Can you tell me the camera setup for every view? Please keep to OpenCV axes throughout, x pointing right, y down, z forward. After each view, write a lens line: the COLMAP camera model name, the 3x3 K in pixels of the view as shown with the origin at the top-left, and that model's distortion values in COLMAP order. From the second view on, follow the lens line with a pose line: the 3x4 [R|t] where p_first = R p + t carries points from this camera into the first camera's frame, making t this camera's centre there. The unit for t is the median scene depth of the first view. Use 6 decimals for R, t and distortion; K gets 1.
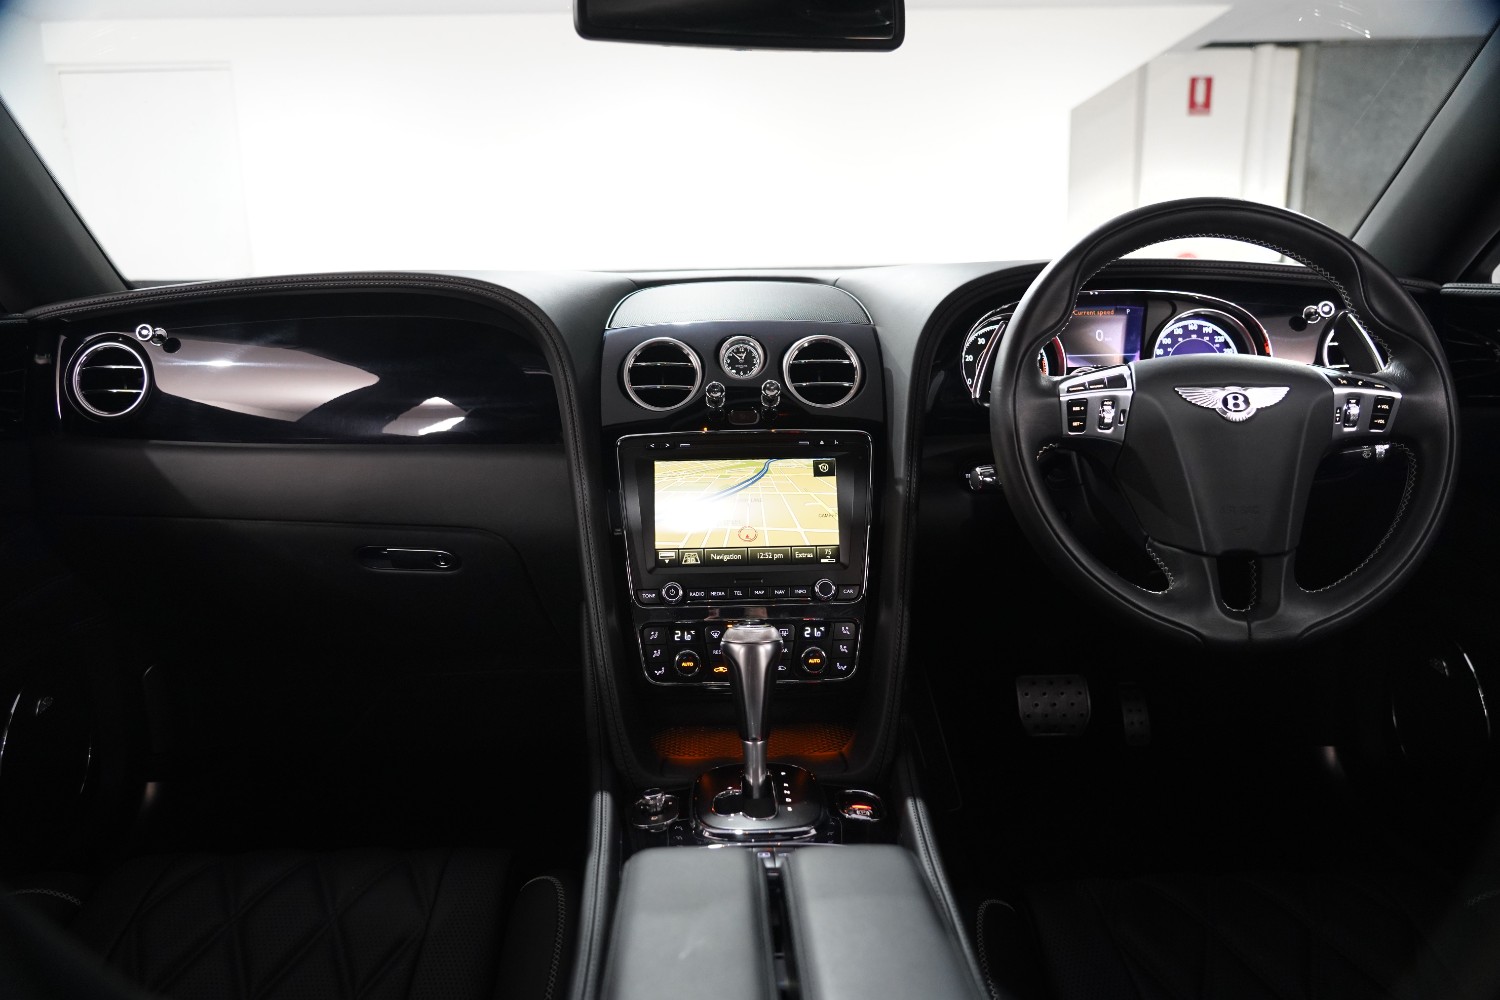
lens RADIAL K [[990.0, 0, 753.4], [0, 990.0, 497.4], [0, 0, 1]] dist [-0.011488, 0.007466]
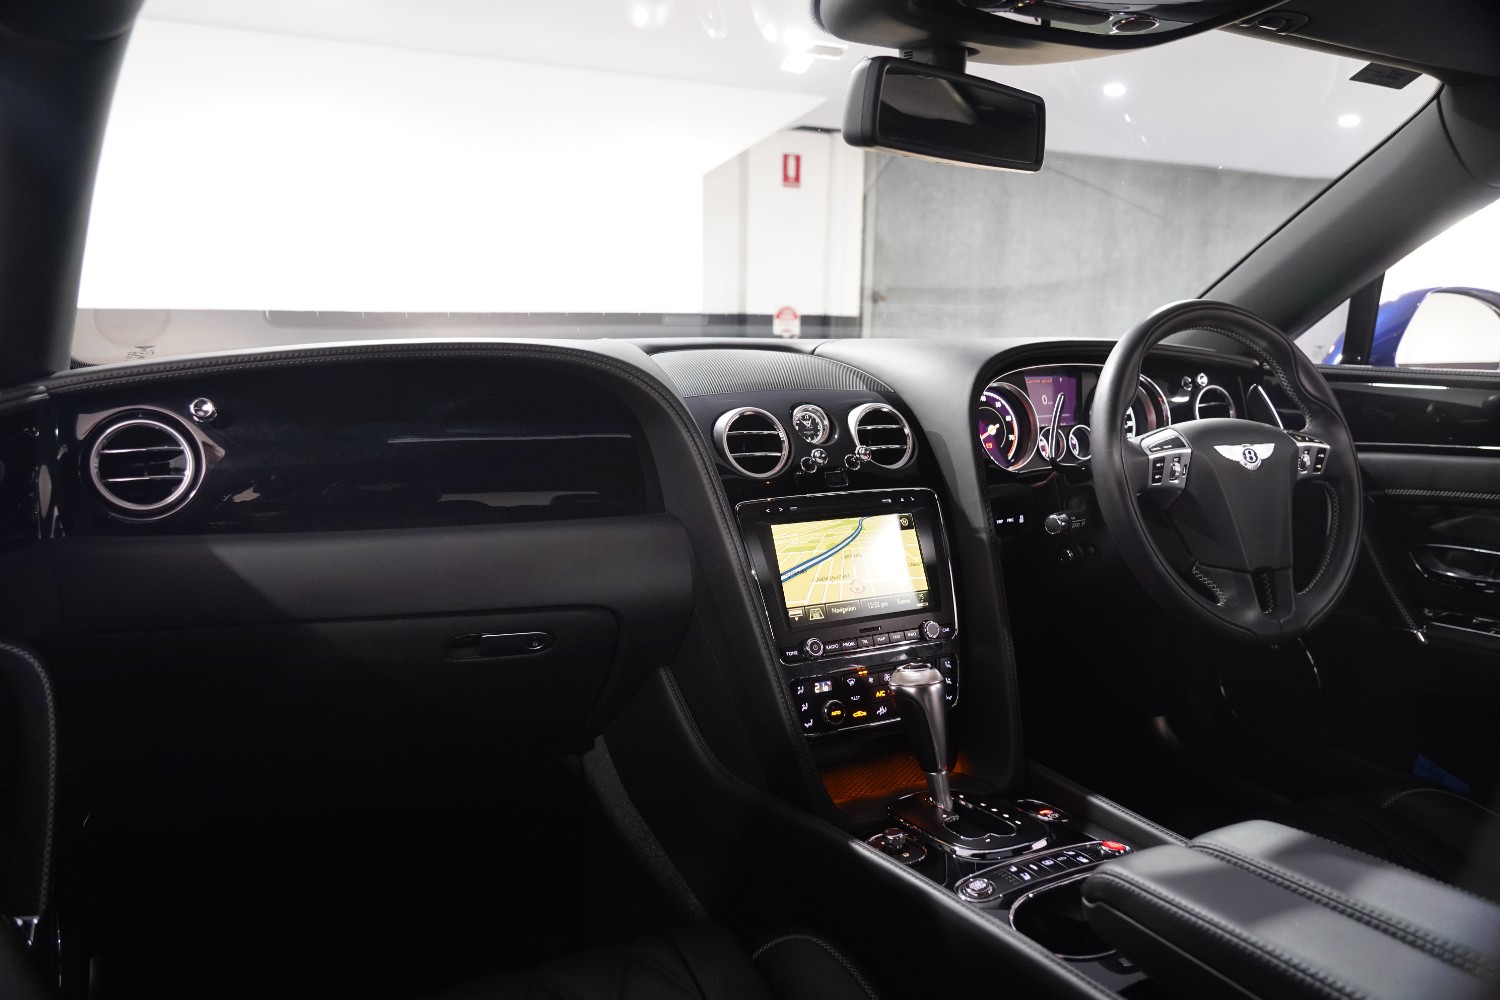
lens RADIAL K [[990.0, 0, 763.4], [0, 990.0, 496.2], [0, 0, 1]] dist [-0.011488, 0.007466]
pose [[0.915886, -0.046059, 0.398788, -0.533733], [0.064563, 0.997365, -0.033087, -0.033622], [-0.396214, 0.056051, 0.916446, 0.037878]]
